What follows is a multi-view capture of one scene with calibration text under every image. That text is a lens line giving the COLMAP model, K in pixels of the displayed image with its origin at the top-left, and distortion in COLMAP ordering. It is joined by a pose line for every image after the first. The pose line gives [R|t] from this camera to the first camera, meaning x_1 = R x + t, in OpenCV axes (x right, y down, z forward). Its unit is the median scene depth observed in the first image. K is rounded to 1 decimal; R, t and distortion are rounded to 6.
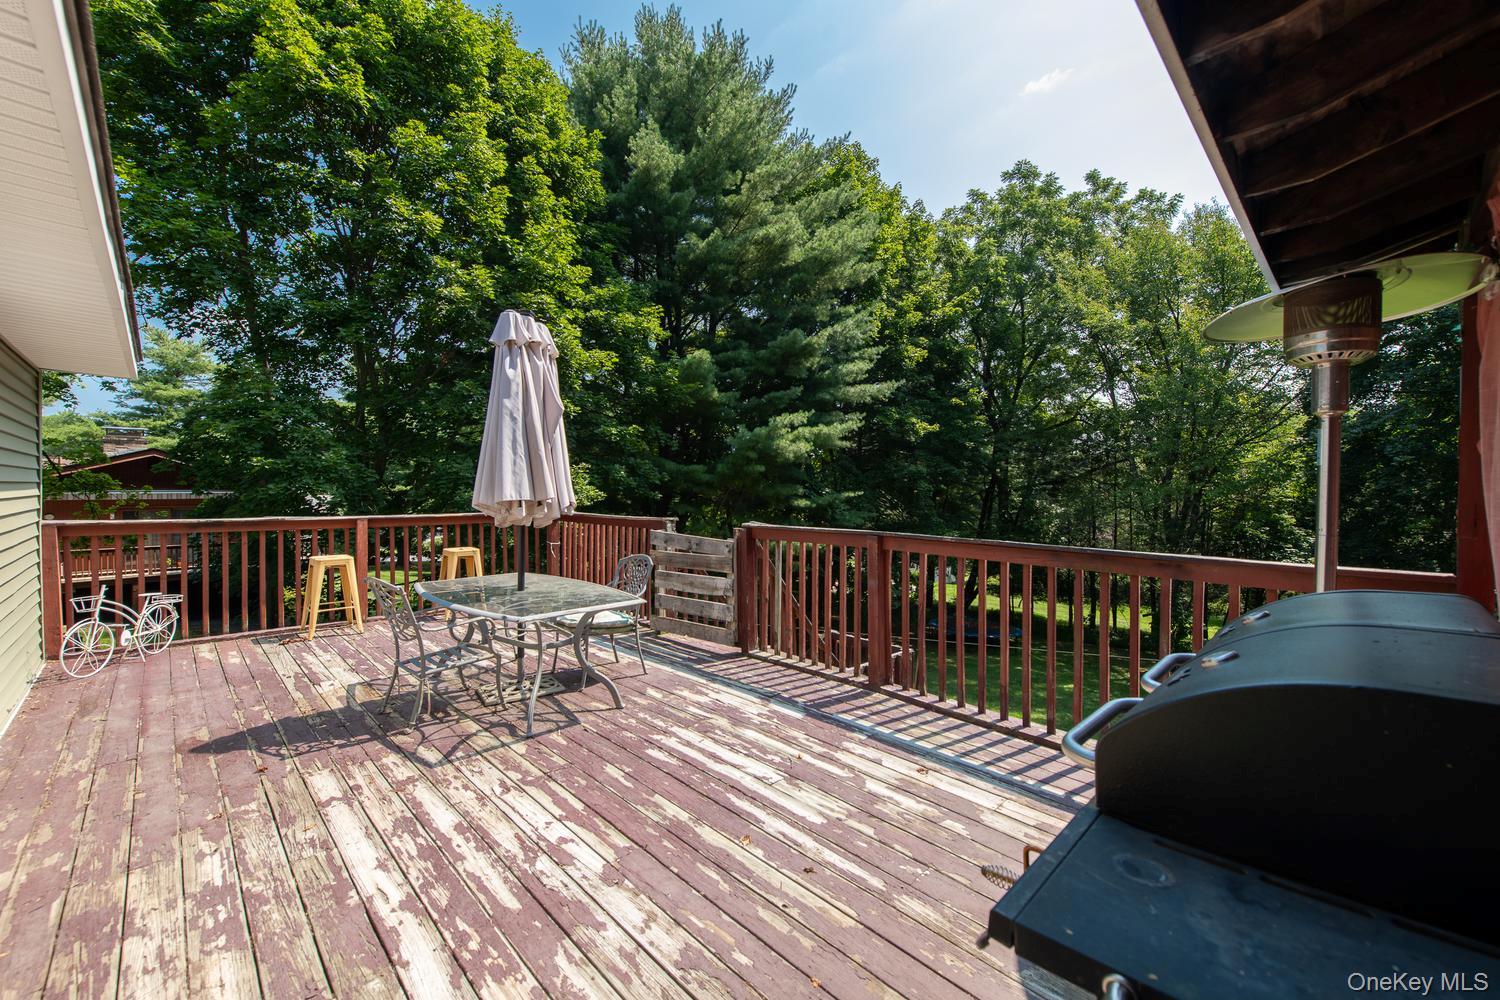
lens RADIAL K [[602.8, 0, 753.4], [0, 602.8, 490.6], [0, 0, 1]] dist [0.000477, -0.000112]
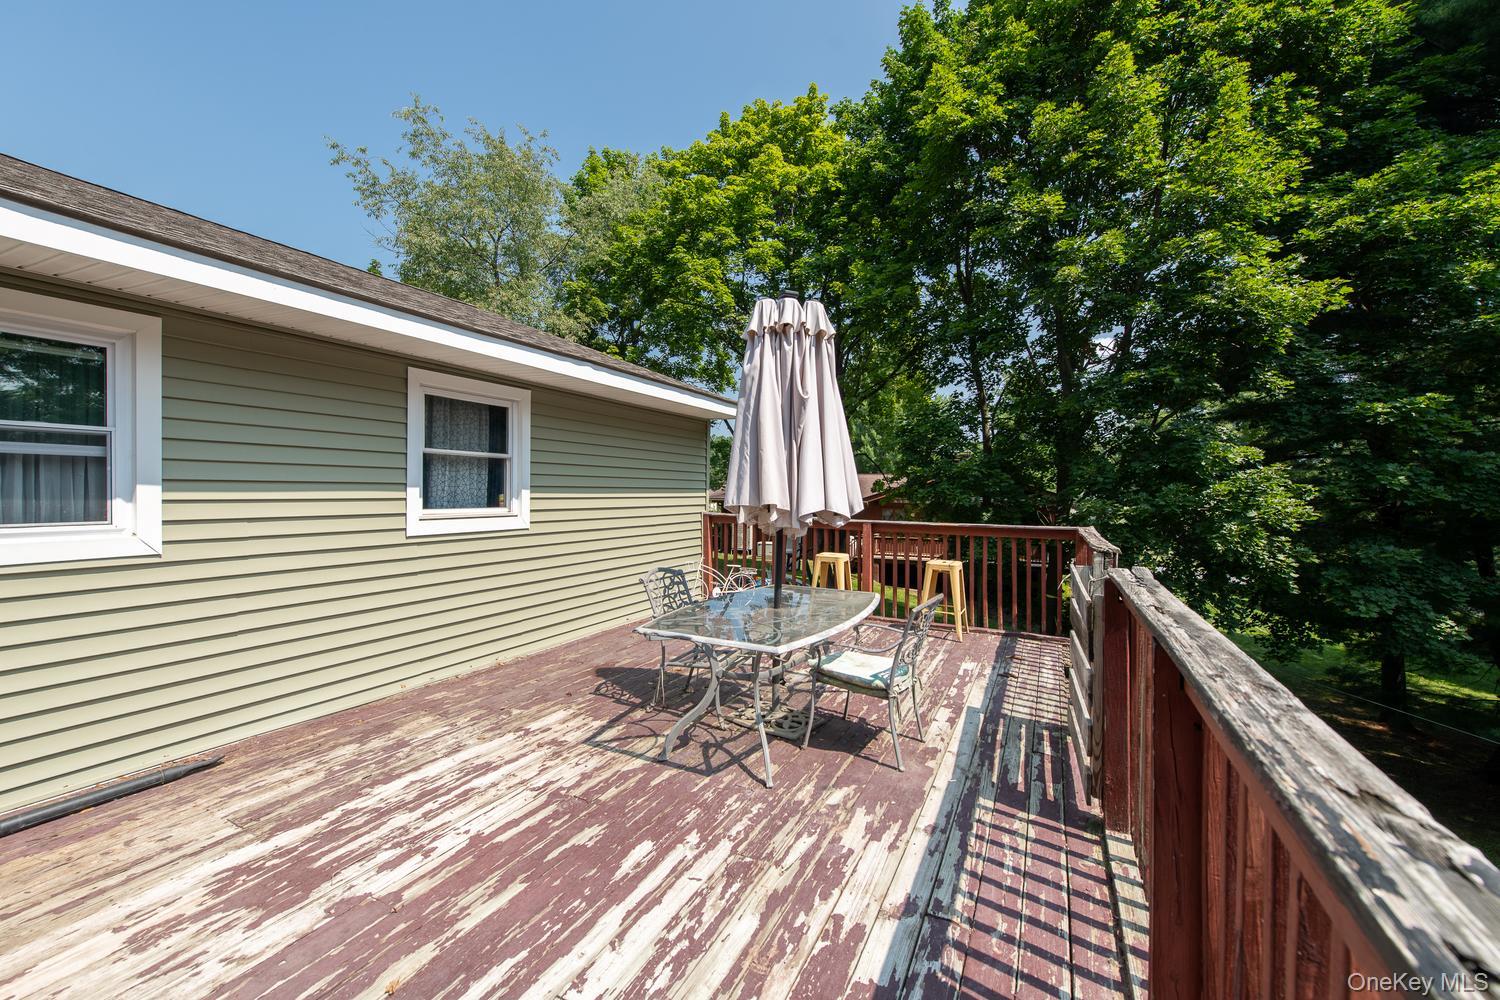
lens RADIAL K [[599.2, 0, 749.8], [0, 599.2, 494.8], [0, 0, 1]] dist [0.006345, -0.000473]
pose [[0.320442, 0.010402, -0.947211, 0.372447], [-0.020573, 0.999780, 0.004019, -0.004047], [0.947045, 0.018199, 0.320586, 0.572266]]
